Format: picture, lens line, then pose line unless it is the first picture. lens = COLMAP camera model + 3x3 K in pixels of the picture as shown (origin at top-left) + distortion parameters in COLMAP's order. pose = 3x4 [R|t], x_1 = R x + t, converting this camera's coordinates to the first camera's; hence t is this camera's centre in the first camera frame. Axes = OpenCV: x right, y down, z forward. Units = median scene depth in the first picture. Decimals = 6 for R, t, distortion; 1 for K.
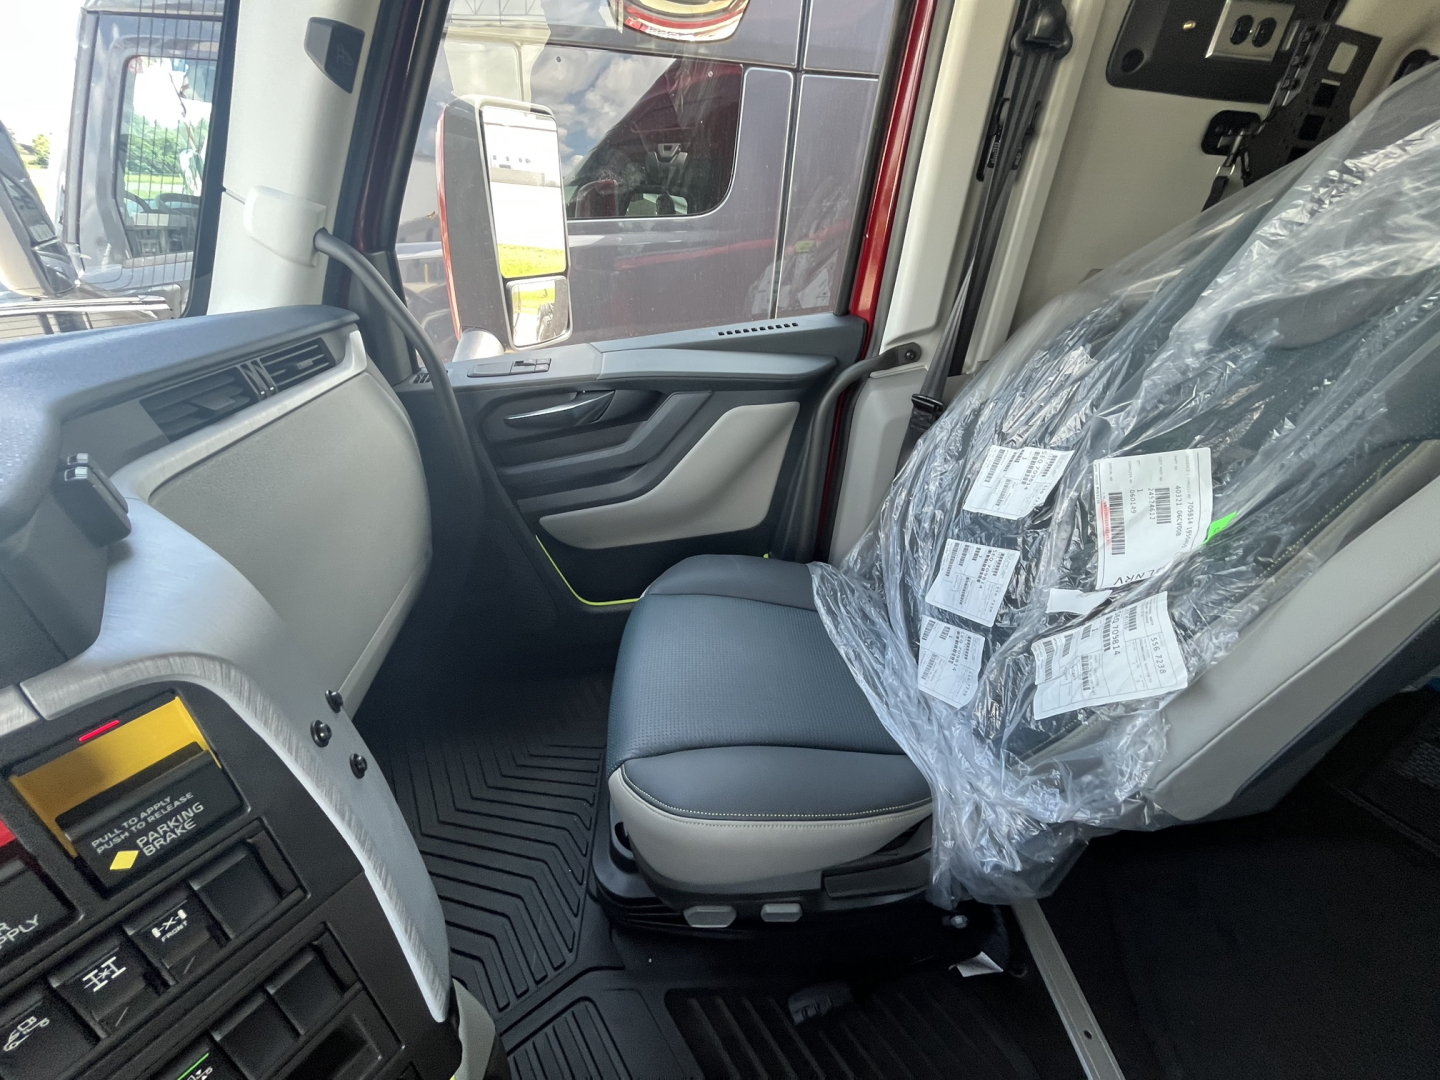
lens RADIAL K [[614.1, 0, 720.0], [0, 614.1, 540.0], [0, 0, 1]] dist [-0.000082, -0.000064]
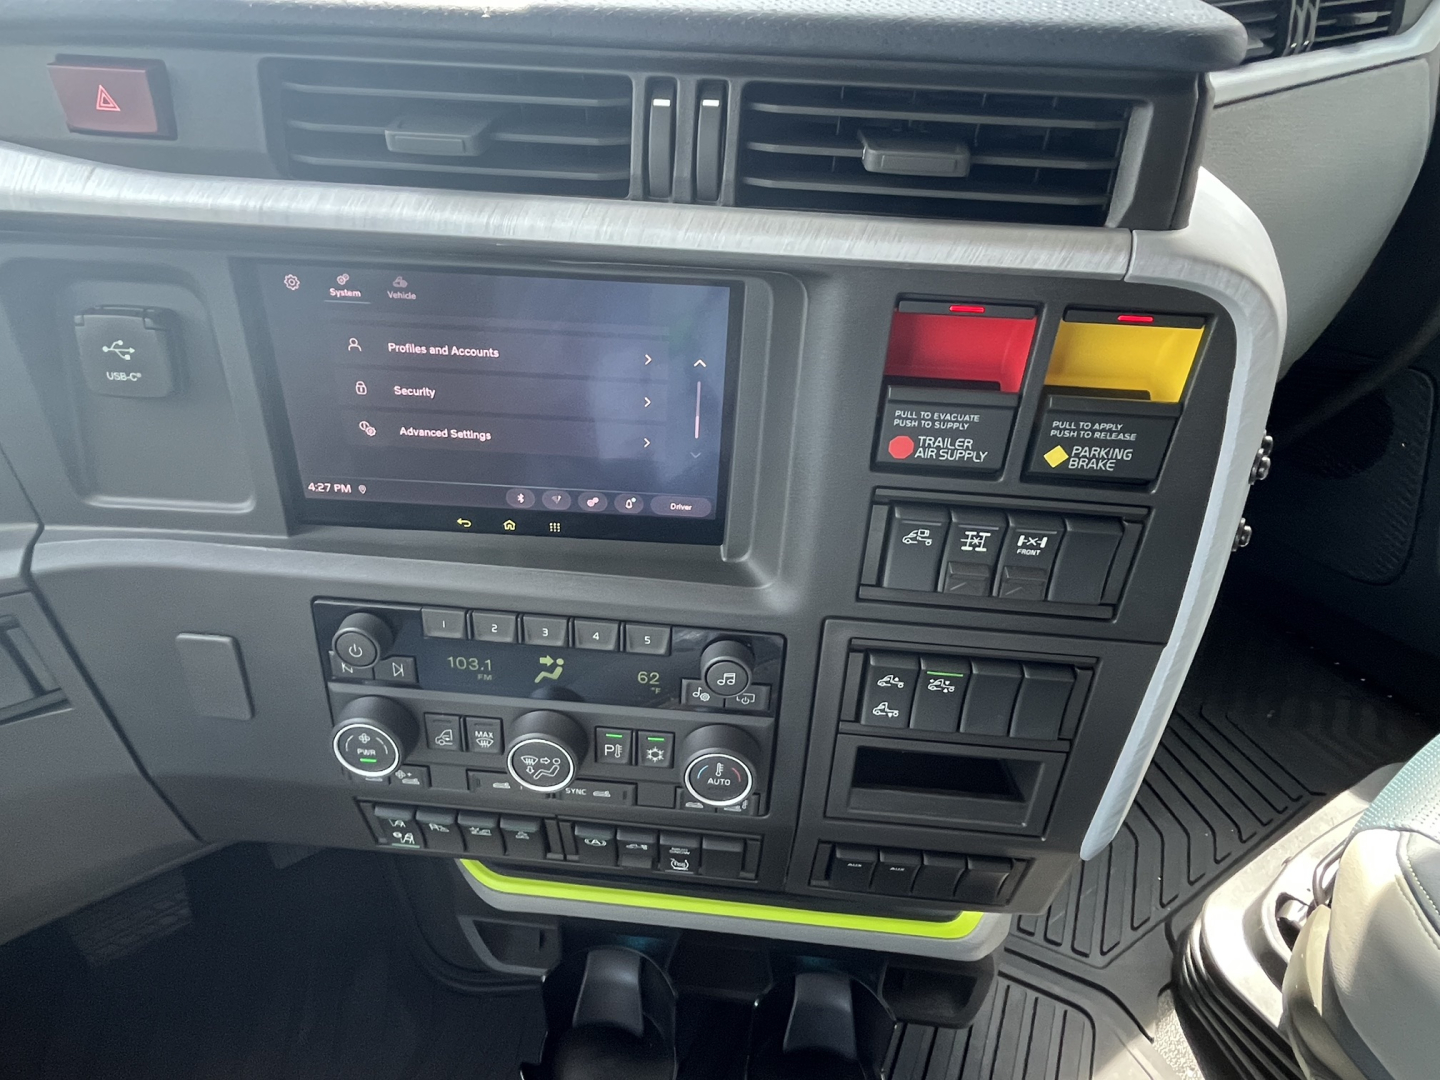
lens RADIAL K [[921.5, 0, 707.2], [0, 921.5, 535.0], [0, 0, 1]] dist [-0.001218, -0.002153]
pose [[0.505450, 0.578792, -0.639938, -0.252108], [-0.456986, 0.808661, 0.370447, 0.319686], [0.731904, 0.105200, 0.673238, -0.306803]]
